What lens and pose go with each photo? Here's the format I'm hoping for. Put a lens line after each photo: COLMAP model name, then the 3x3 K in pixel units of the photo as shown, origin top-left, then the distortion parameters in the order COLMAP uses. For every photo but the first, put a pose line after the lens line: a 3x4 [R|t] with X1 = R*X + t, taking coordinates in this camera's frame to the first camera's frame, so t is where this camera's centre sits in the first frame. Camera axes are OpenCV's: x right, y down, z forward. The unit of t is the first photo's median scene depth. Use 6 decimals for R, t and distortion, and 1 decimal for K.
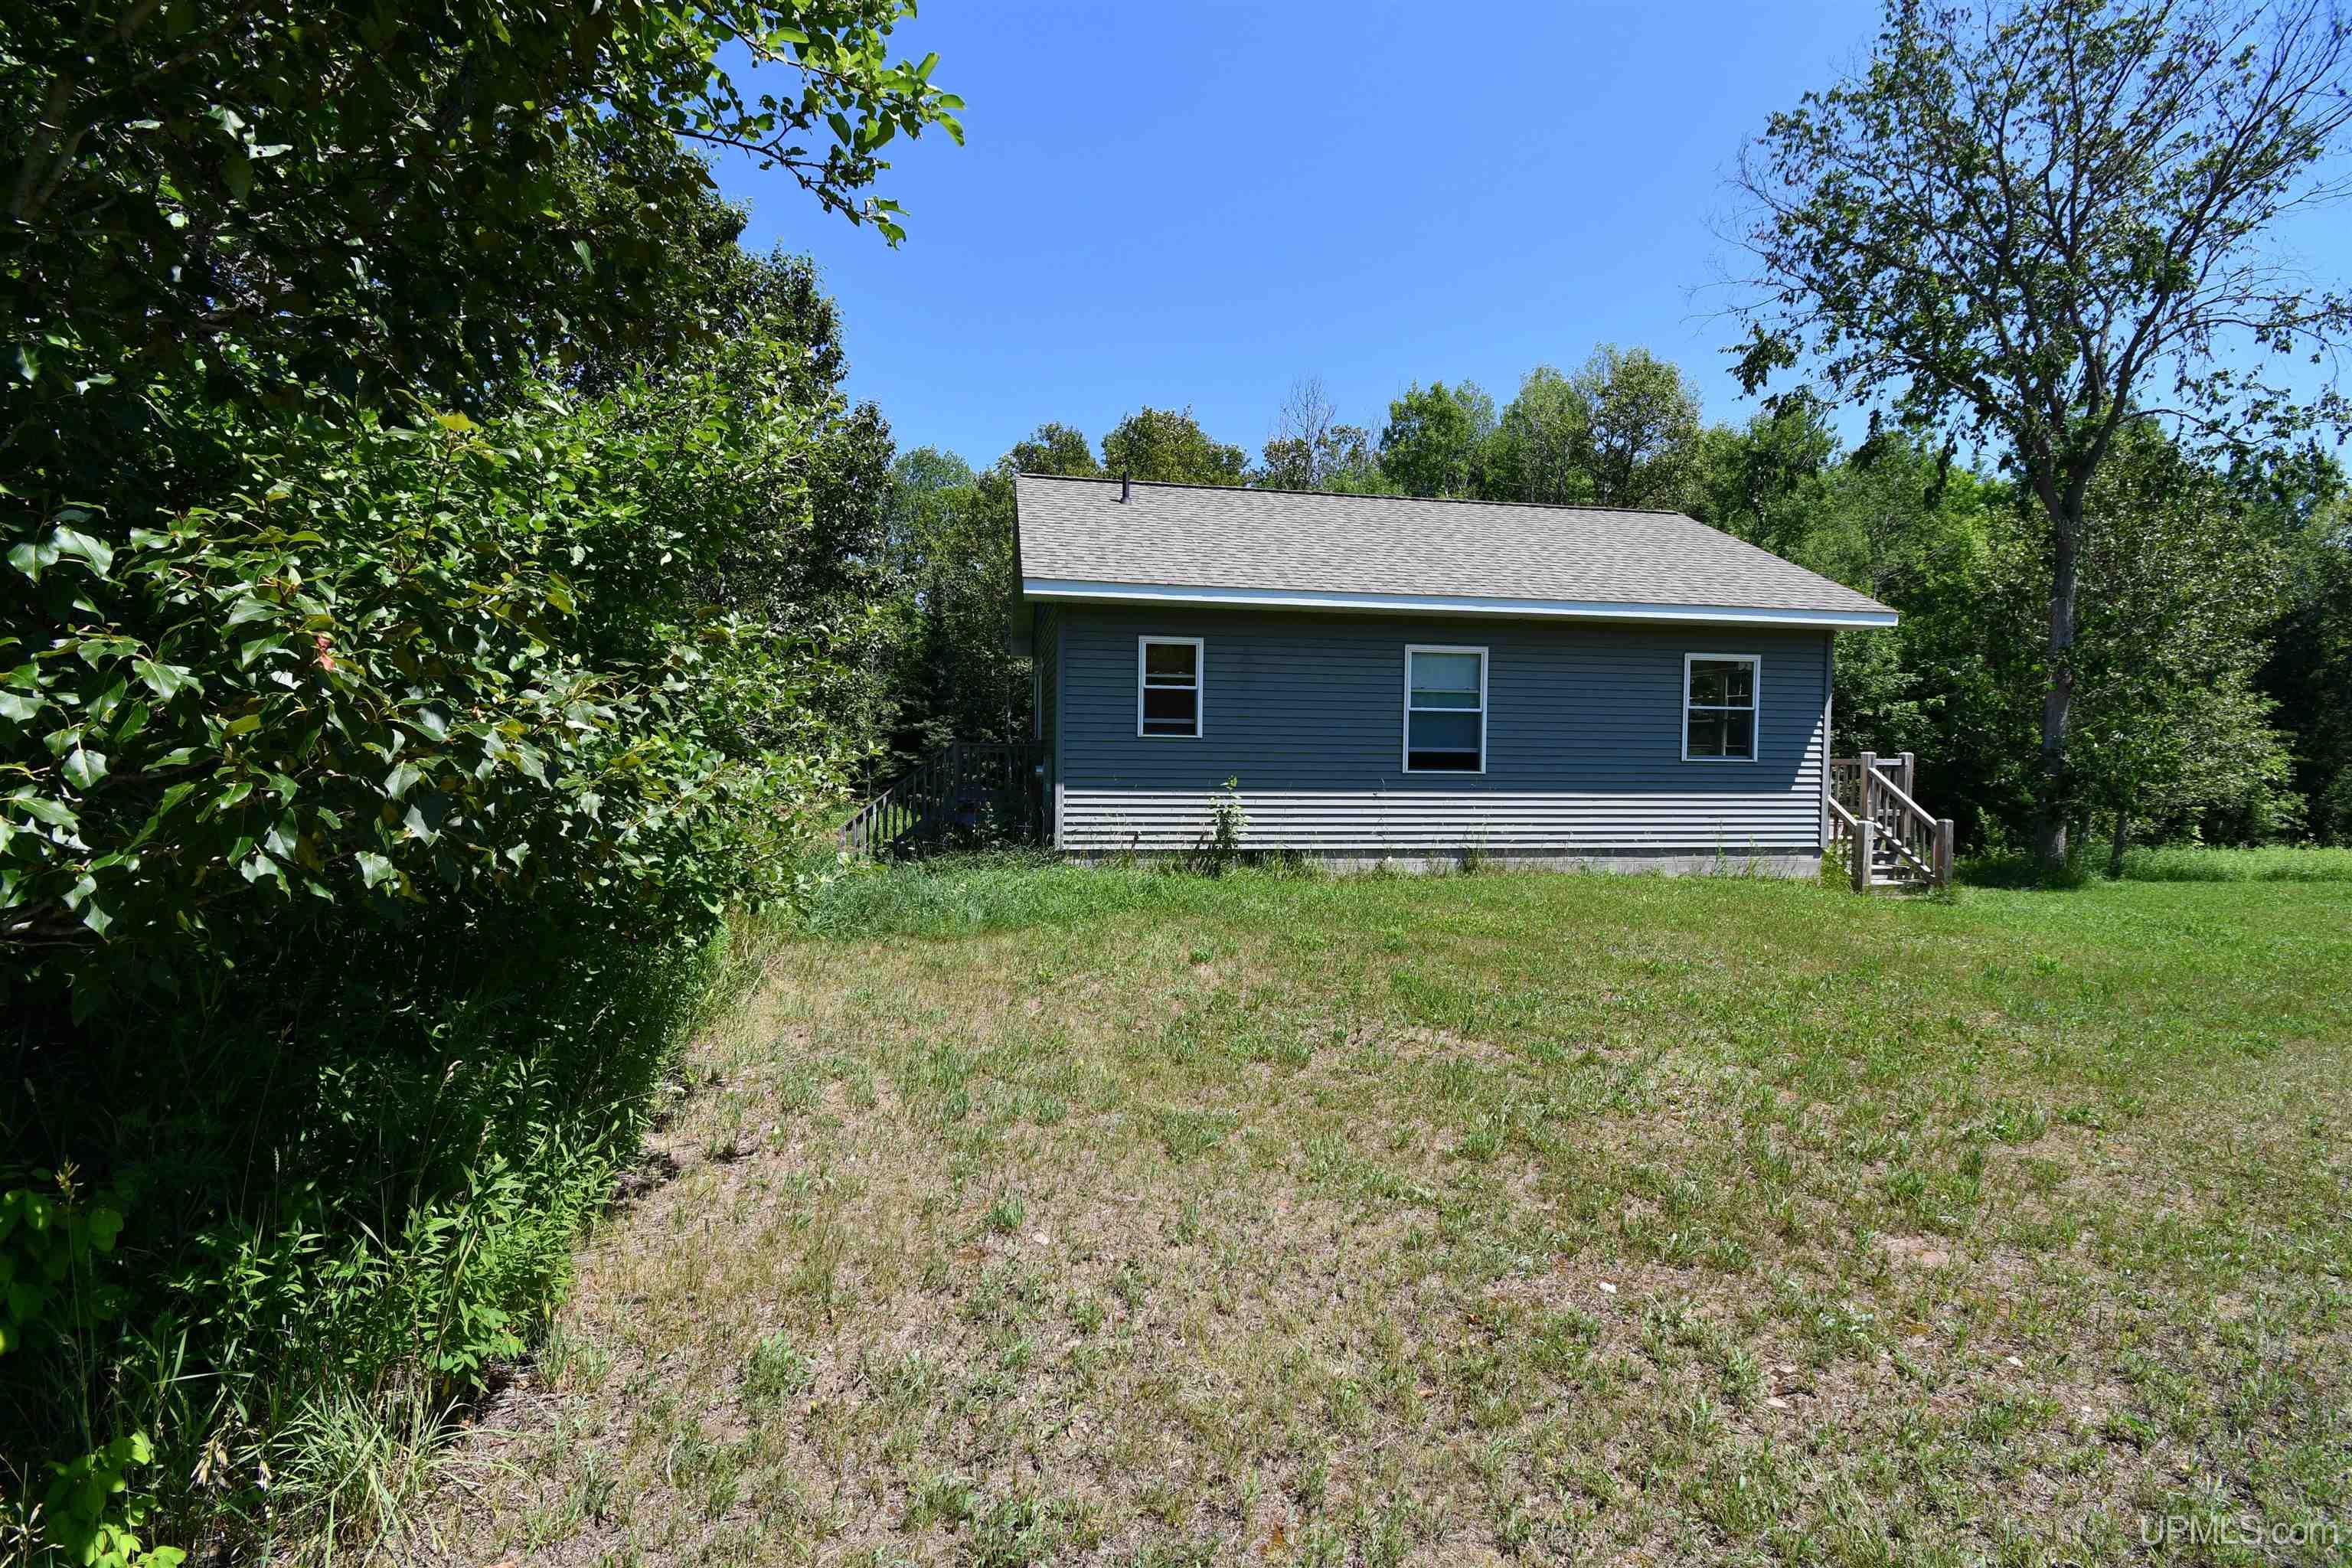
lens RADIAL K [[1044.3, 0, 1176.6], [0, 1044.3, 779.1], [0, 0, 1]] dist [0.022727, -0.027396]
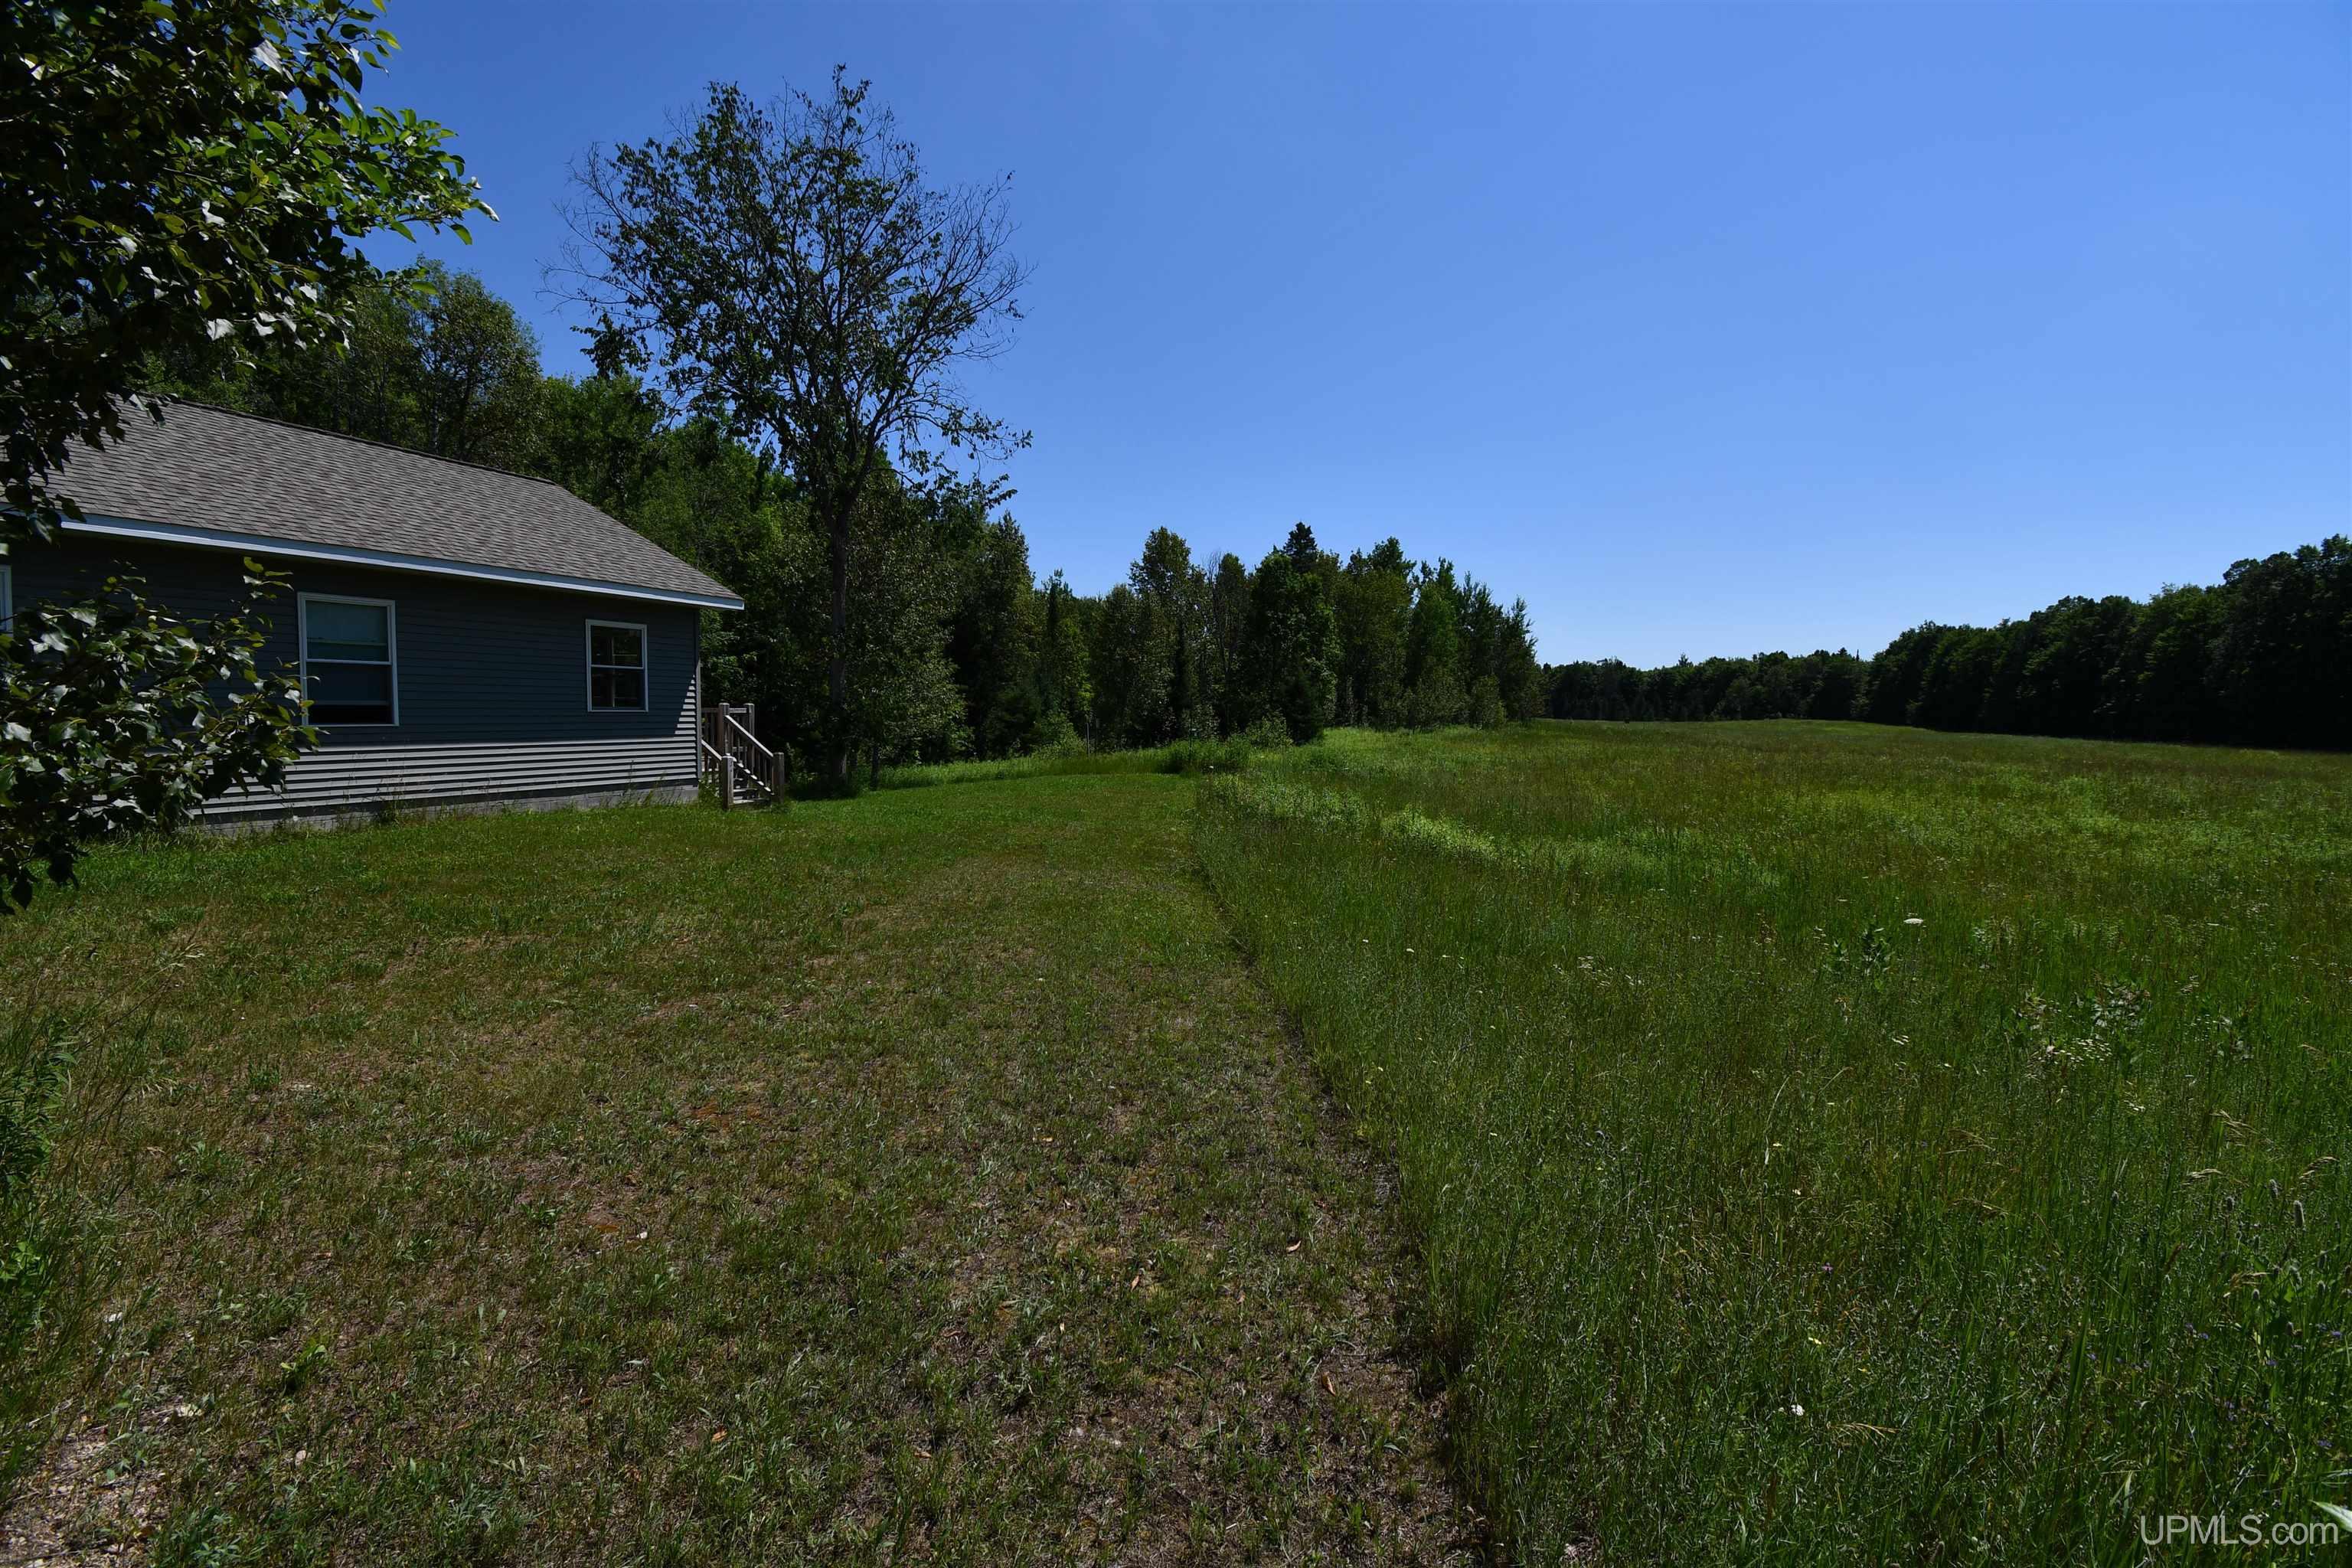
lens RADIAL K [[1044.3, 0, 1176.6], [0, 1044.3, 779.1], [0, 0, 1]] dist [0.022727, -0.027396]
pose [[0.523564, -0.062754, 0.849672, -0.121967], [0.016197, 0.997837, 0.063717, -0.004428], [-0.851833, -0.019597, 0.523448, -0.122782]]
